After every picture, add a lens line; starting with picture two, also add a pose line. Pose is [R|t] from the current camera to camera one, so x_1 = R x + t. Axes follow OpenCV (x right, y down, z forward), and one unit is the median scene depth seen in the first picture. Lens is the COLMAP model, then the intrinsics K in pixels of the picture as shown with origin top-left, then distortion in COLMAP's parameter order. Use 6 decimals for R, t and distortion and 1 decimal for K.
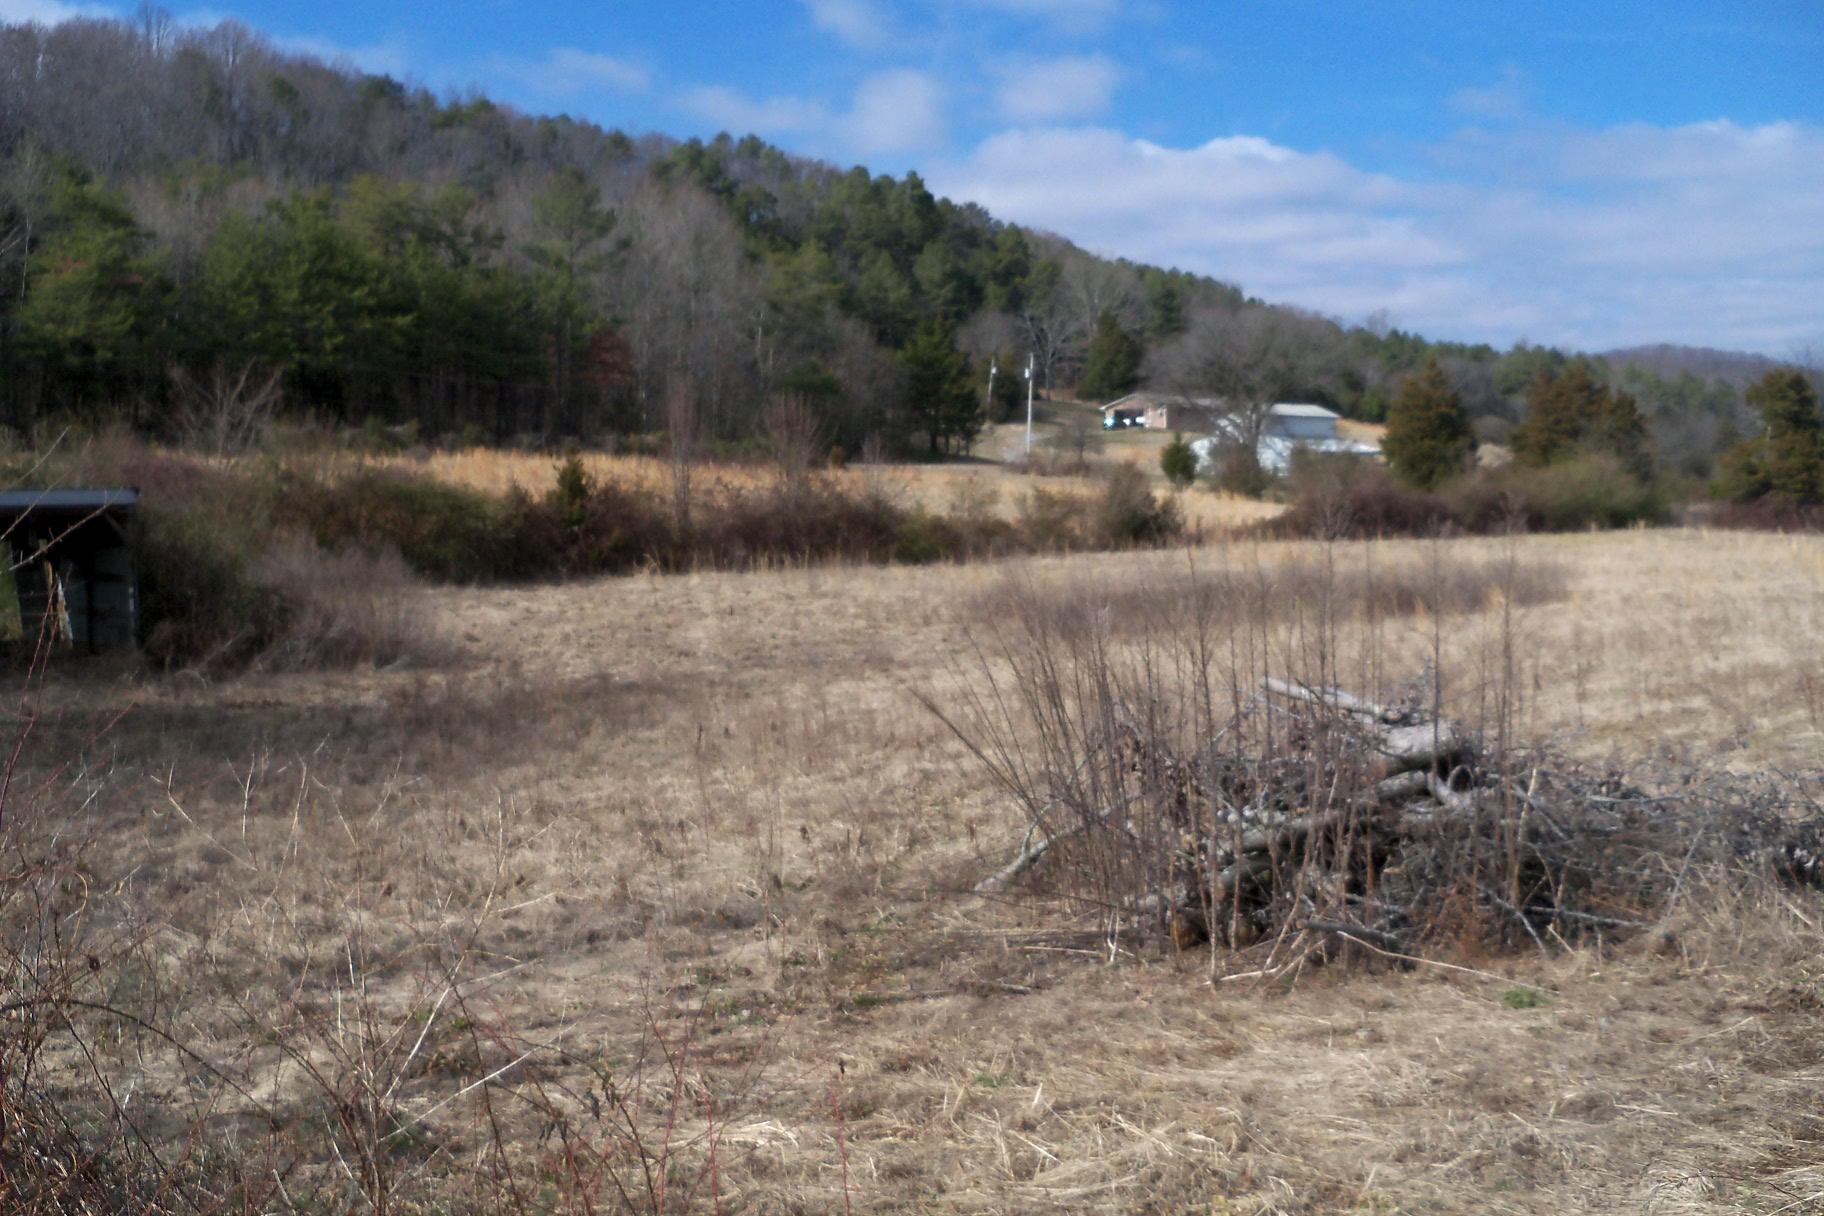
lens RADIAL K [[1837.2, 0, 907.0], [0, 1837.2, 603.4], [0, 0, 1]] dist [-0.207879, 0.225411]
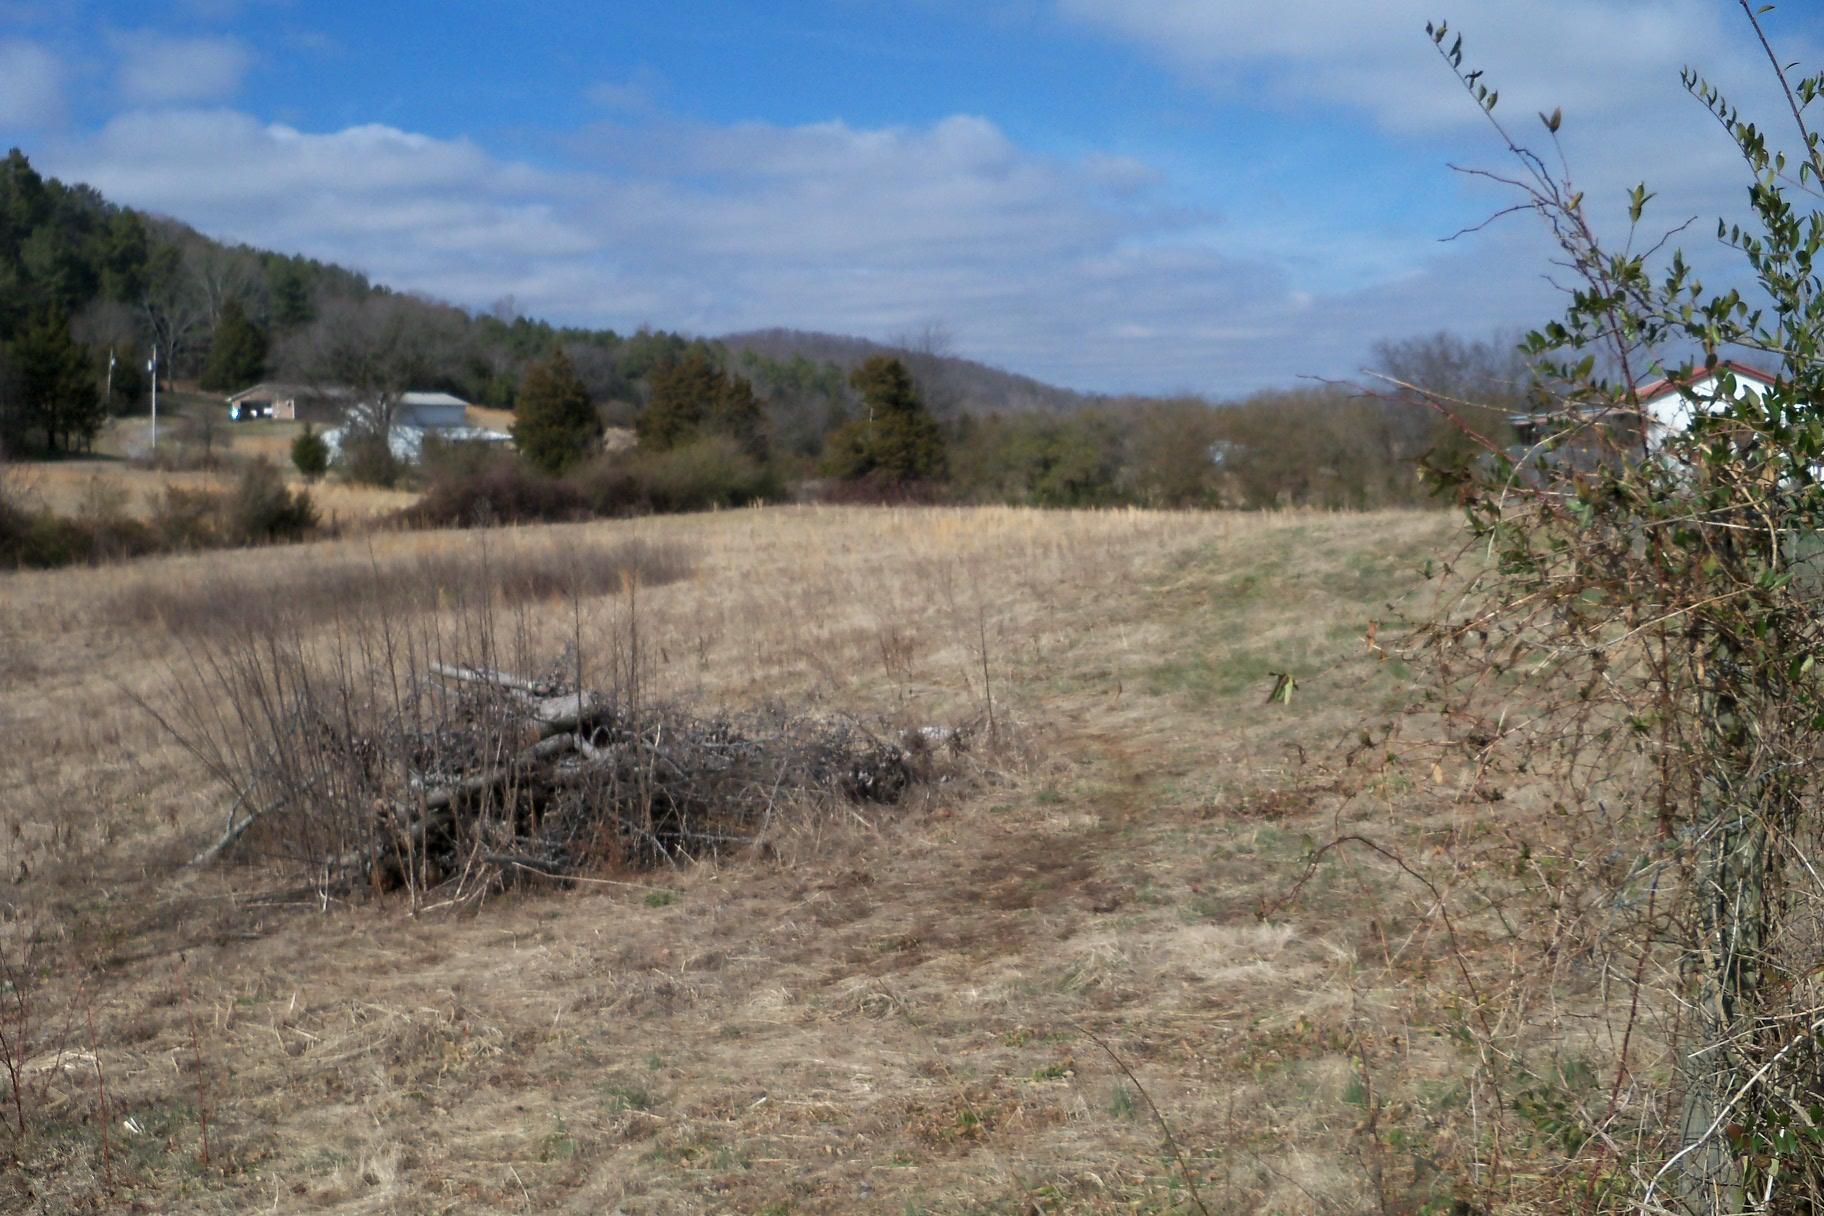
lens RADIAL K [[1837.2, 0, 907.0], [0, 1837.2, 603.4], [0, 0, 1]] dist [-0.207879, 0.225411]
pose [[0.891691, -0.044318, 0.450469, -0.059997], [0.040519, 0.999015, 0.018078, -0.007389], [-0.450827, 0.002133, 0.892609, -0.195247]]
